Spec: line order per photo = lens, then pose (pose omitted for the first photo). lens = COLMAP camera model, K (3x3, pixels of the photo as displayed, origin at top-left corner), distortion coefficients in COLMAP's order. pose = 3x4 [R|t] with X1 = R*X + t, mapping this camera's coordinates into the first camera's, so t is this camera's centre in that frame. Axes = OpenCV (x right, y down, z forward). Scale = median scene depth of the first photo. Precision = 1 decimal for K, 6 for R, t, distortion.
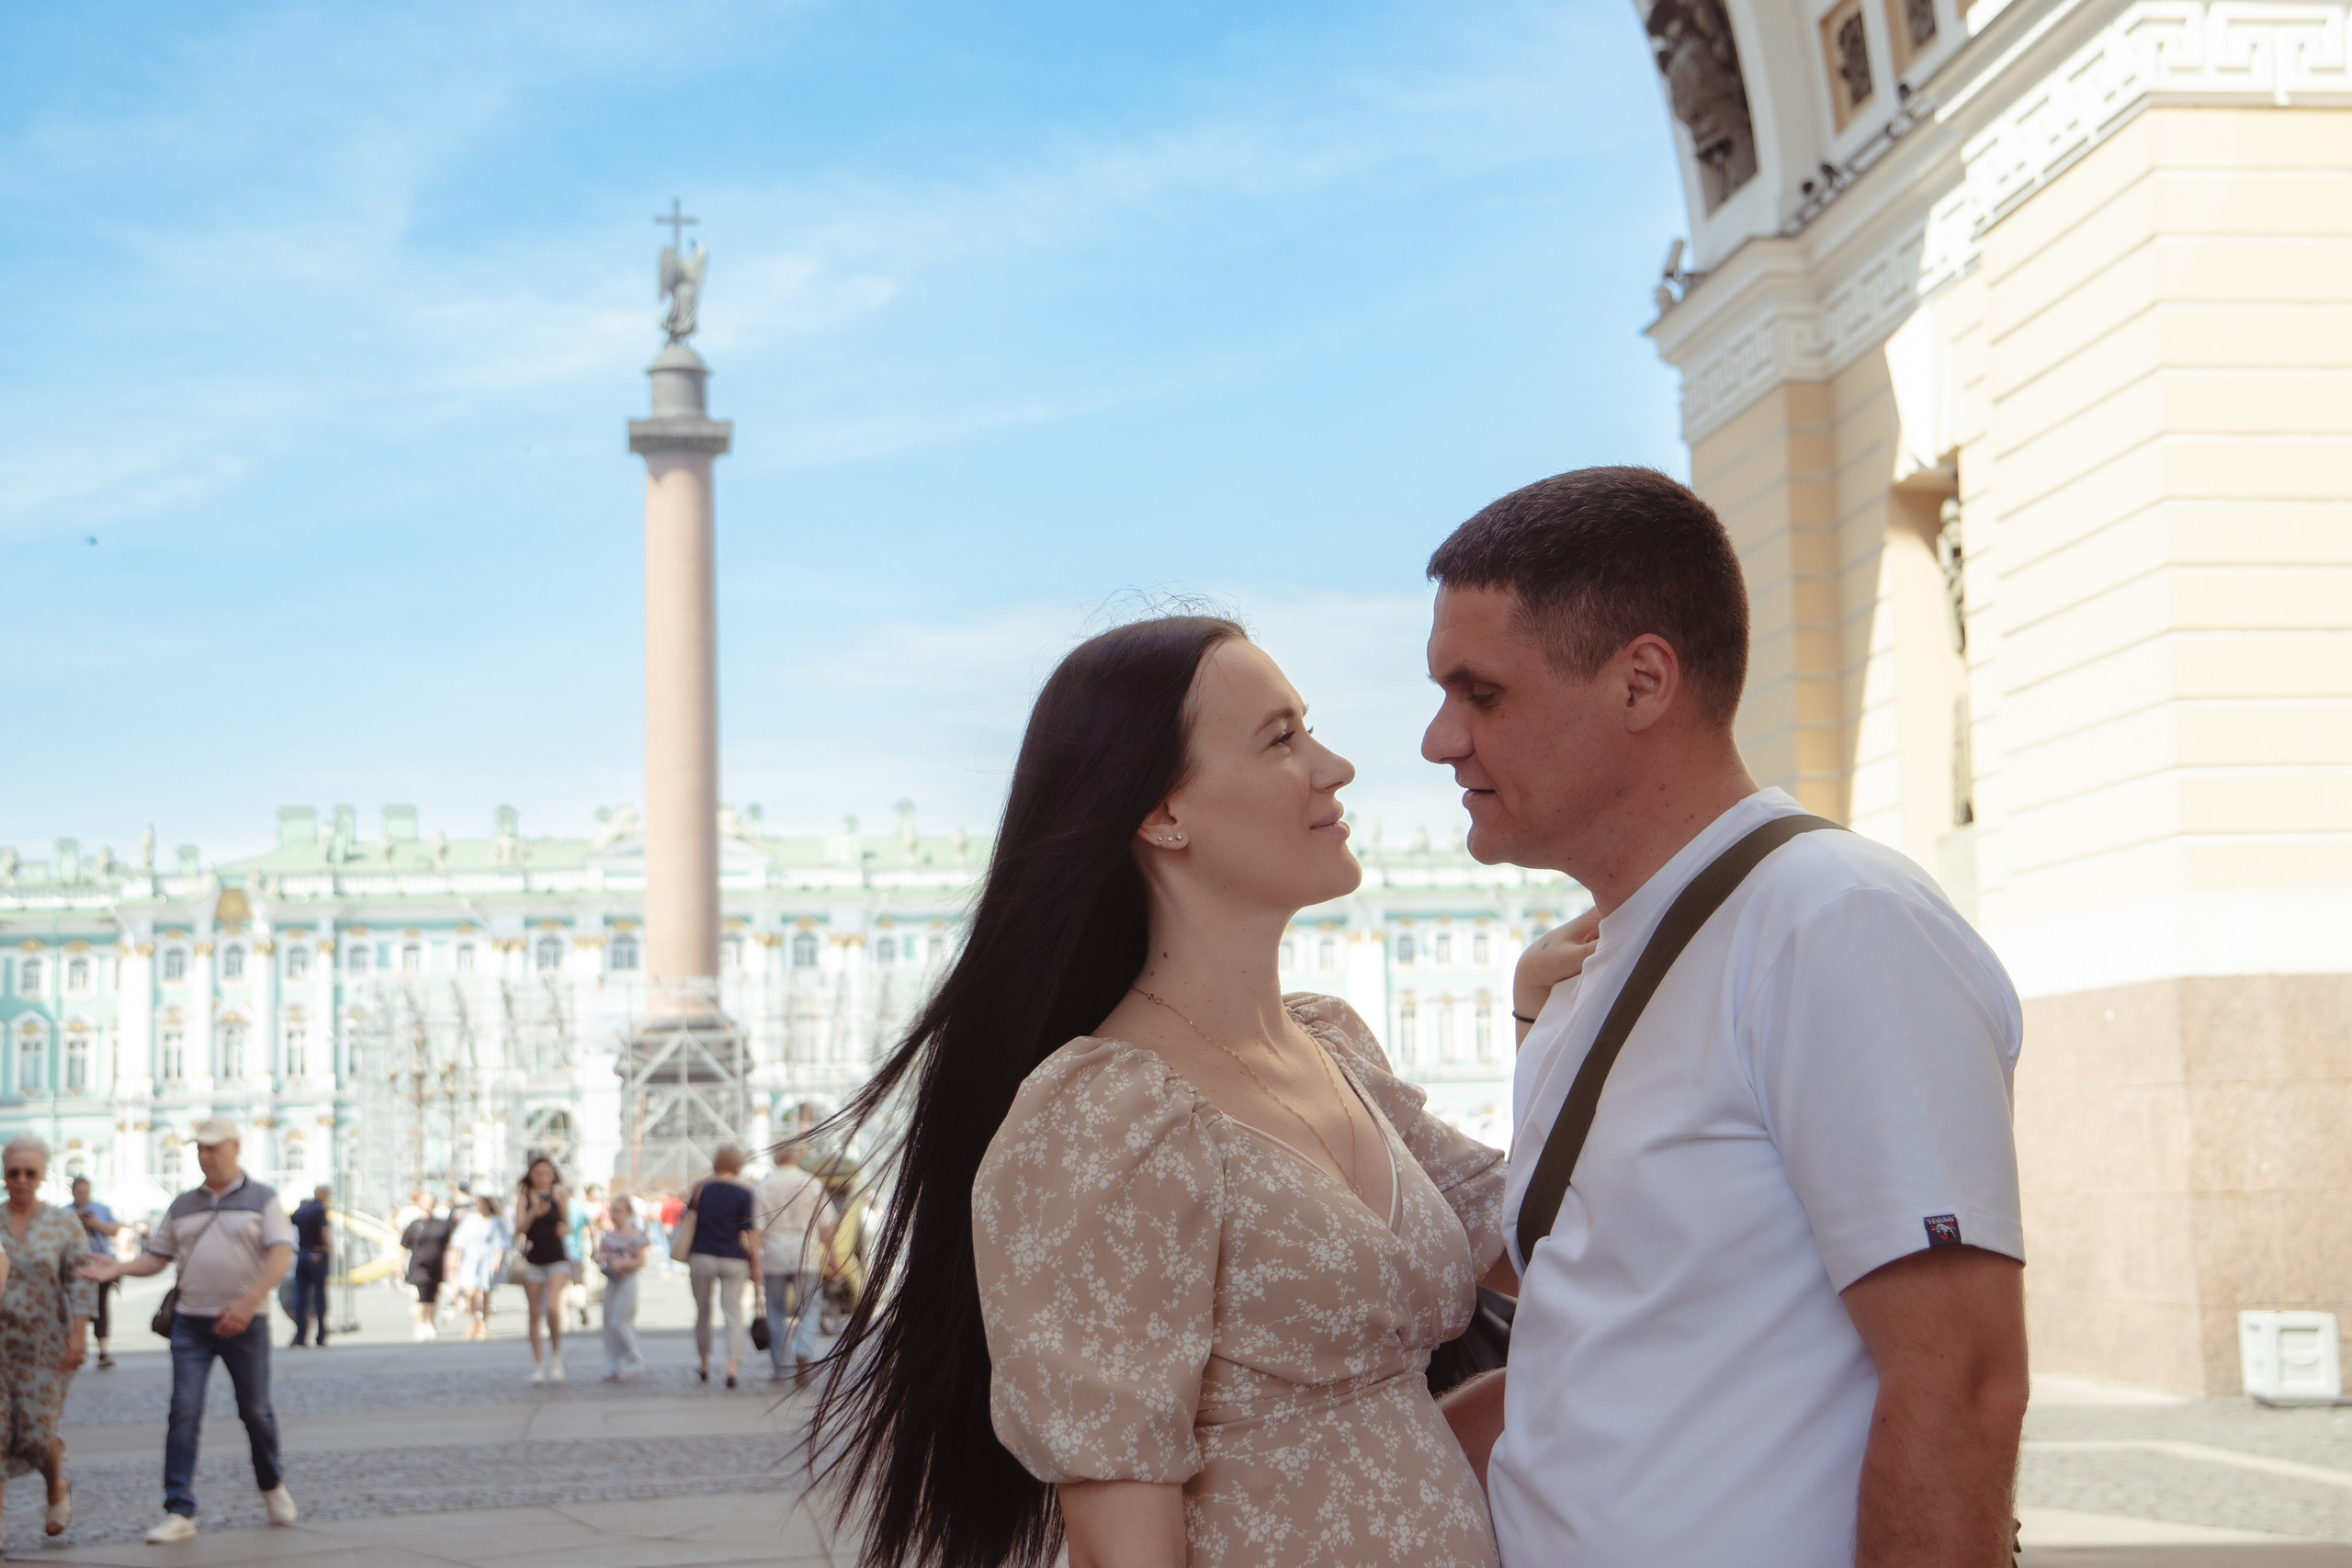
lens RADIAL K [[3485.4, 0, 1177.7], [0, 3485.4, 816.8], [0, 0, 1]] dist [0.150339, 0.076654]
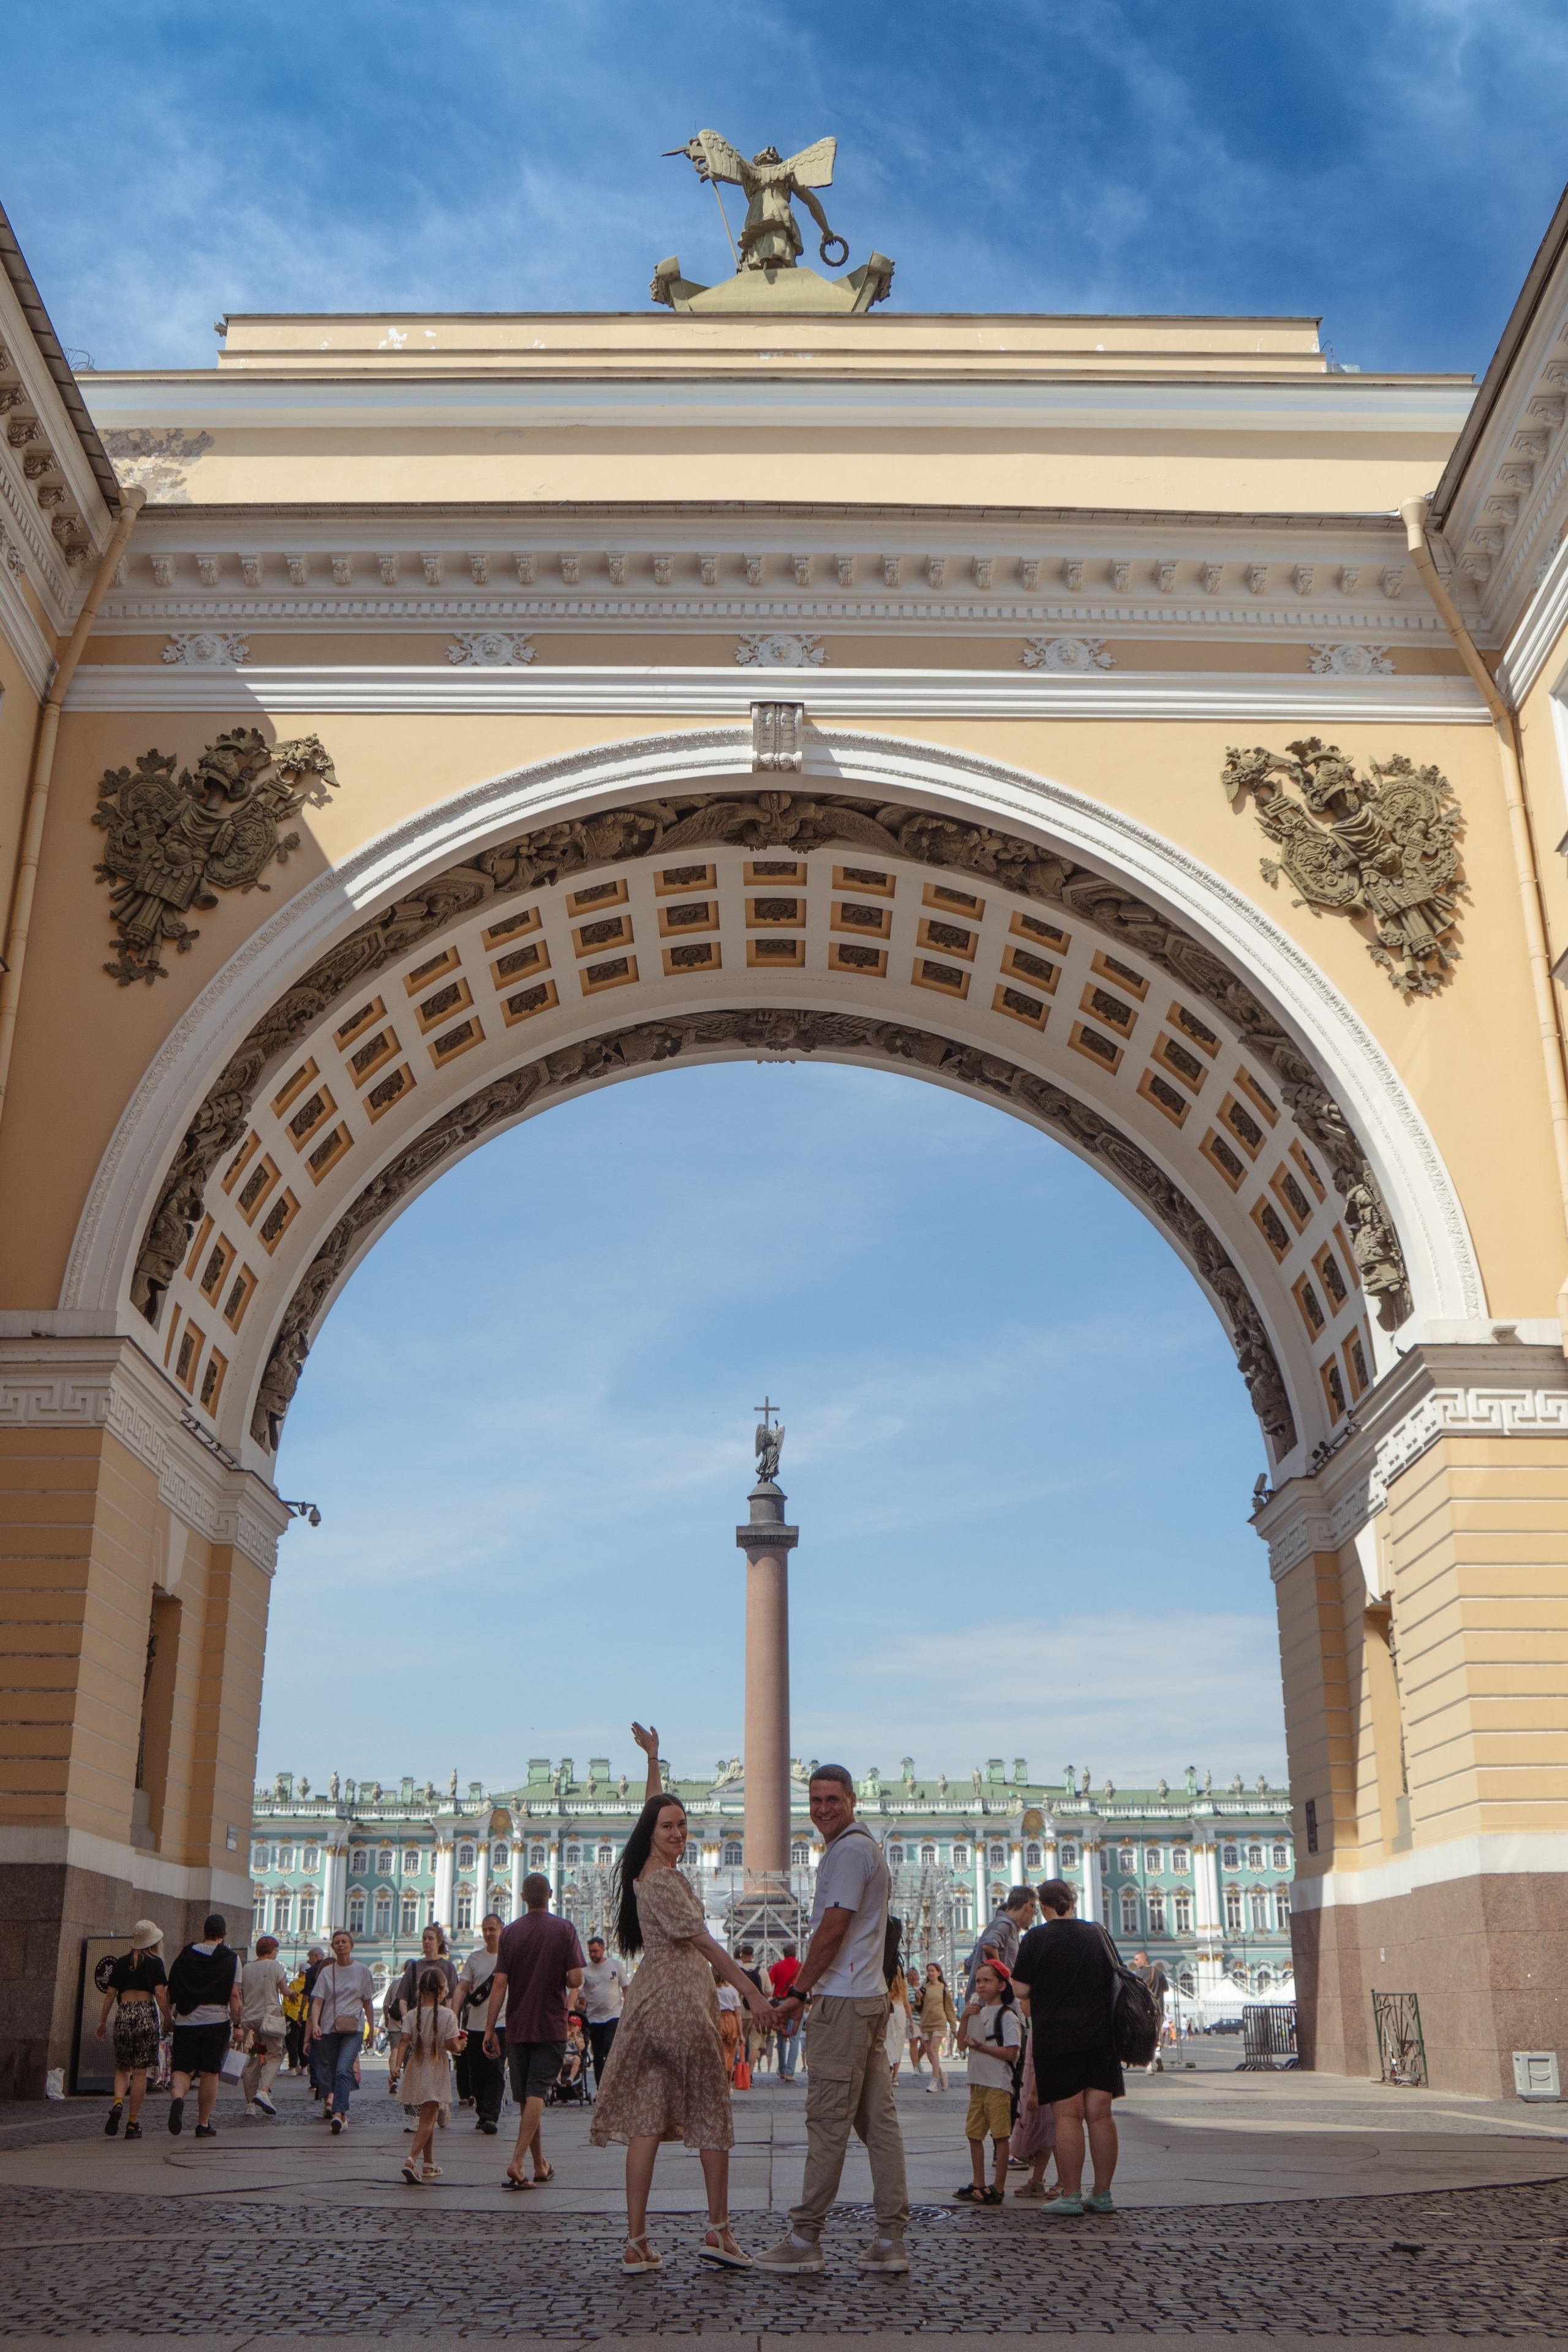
lens RADIAL K [[2337.6, 0, 784.0], [0, 2337.6, 1176.0], [0, 0, 1]] dist [-0.094879, 0.146623]
pose [[0.989980, -0.028145, -0.138372, 0.024993], [-0.006367, 0.970041, -0.242859, -0.005096], [0.141061, 0.241307, 0.960142, -0.111210]]
